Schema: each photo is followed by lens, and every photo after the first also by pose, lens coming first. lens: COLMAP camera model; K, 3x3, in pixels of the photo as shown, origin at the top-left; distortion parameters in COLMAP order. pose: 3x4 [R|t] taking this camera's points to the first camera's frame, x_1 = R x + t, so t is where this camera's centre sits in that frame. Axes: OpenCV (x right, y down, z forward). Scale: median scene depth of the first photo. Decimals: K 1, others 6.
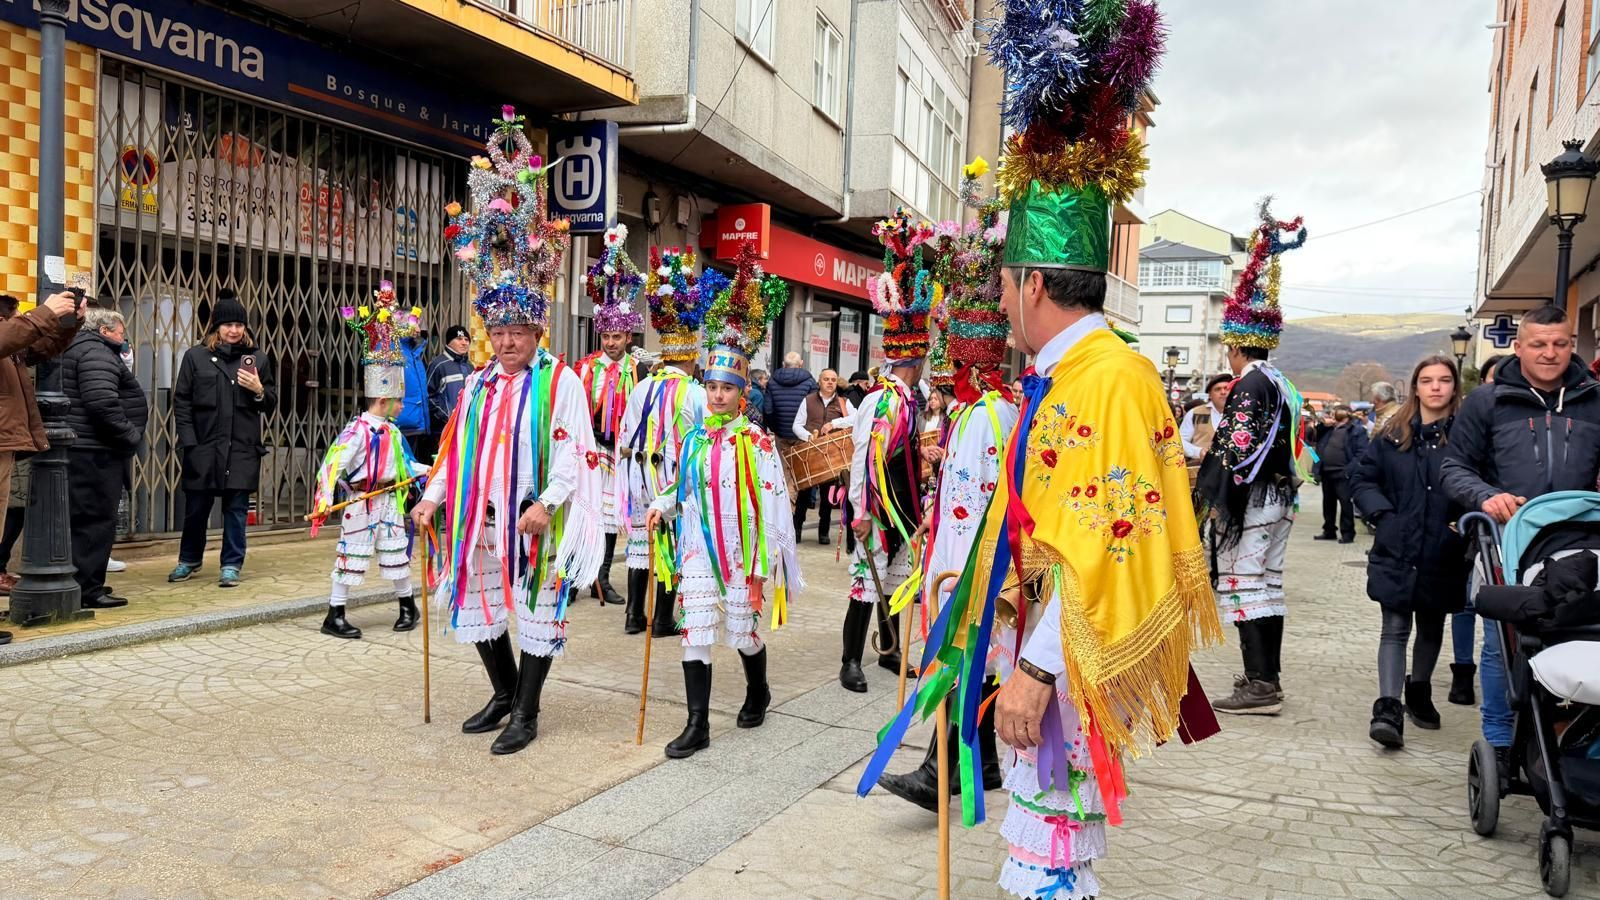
lens RADIAL K [[1148.4, 0, 794.3], [0, 1148.4, 474.9], [0, 0, 1]] dist [-0.001600, -0.005994]
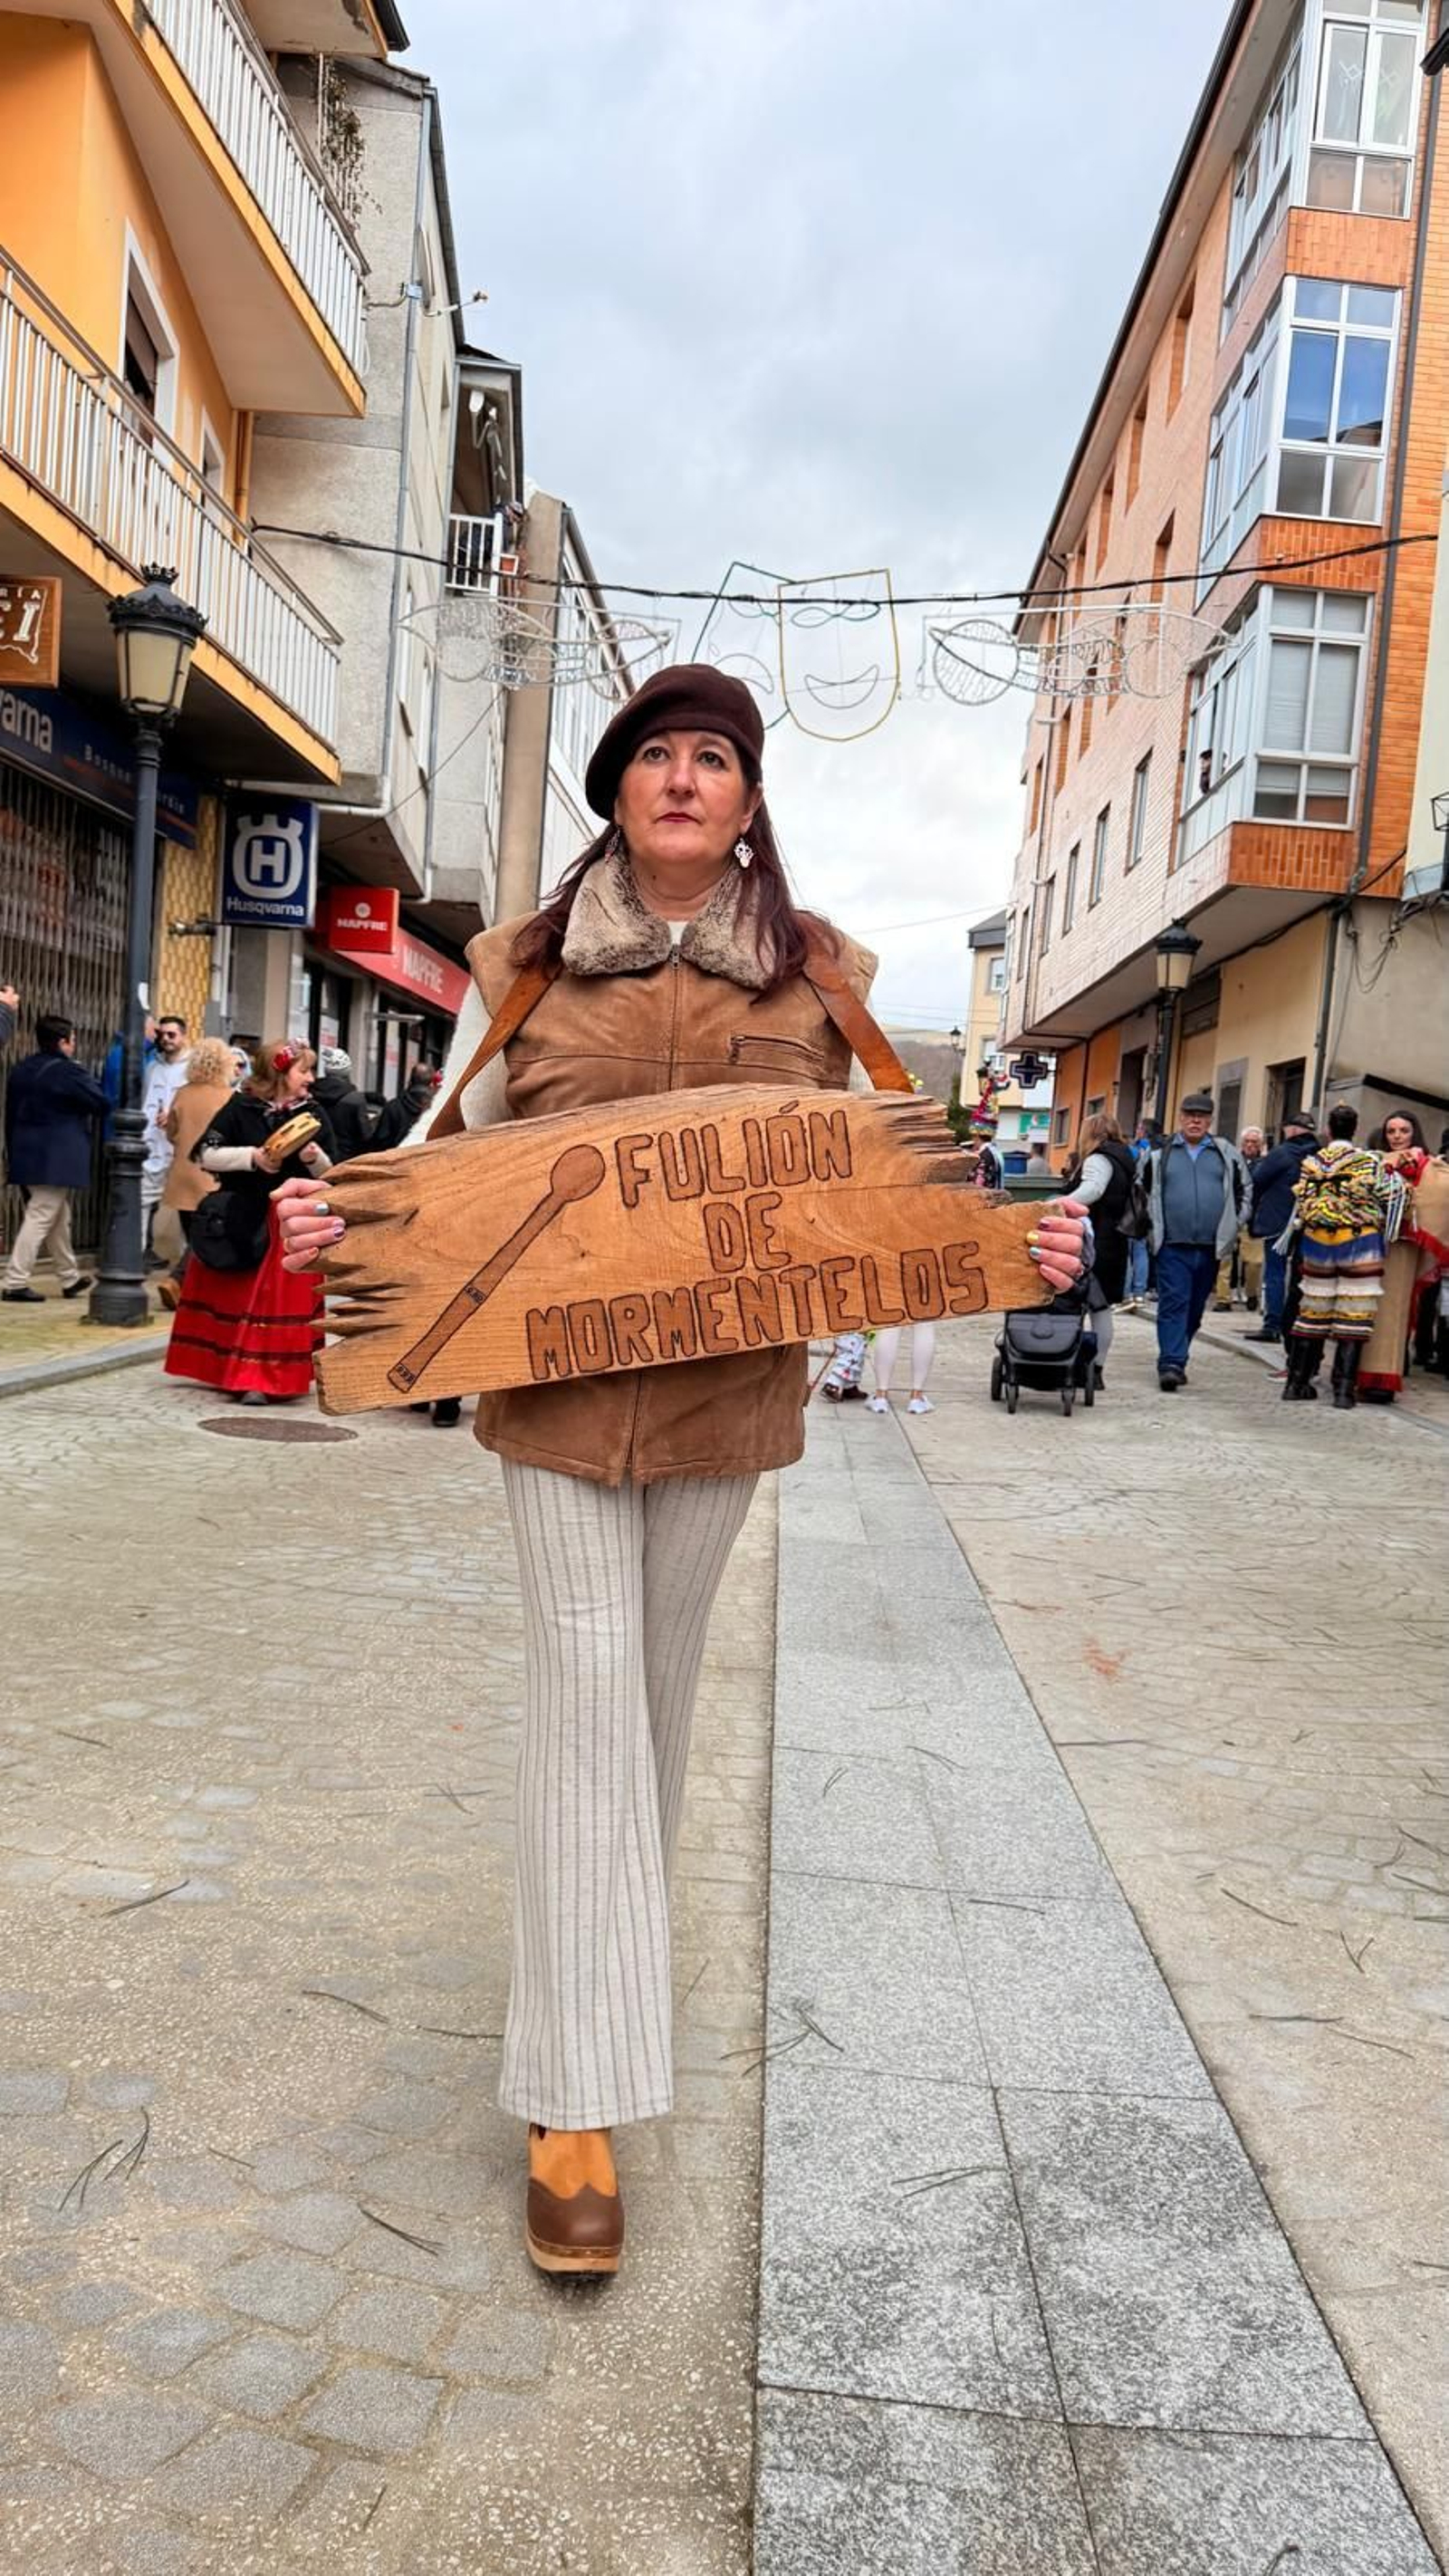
lens RADIAL K [[1798.5, 0, 752.5], [0, 1798.5, 1278.2], [0, 0, 1]] dist [0.053223, -0.002339]
pose [[0.898339, -0.000343, 0.439303, -0.589972], [-0.009507, 0.999750, 0.020222, 0.033973], [-0.439200, -0.022342, 0.898111, -0.516284]]
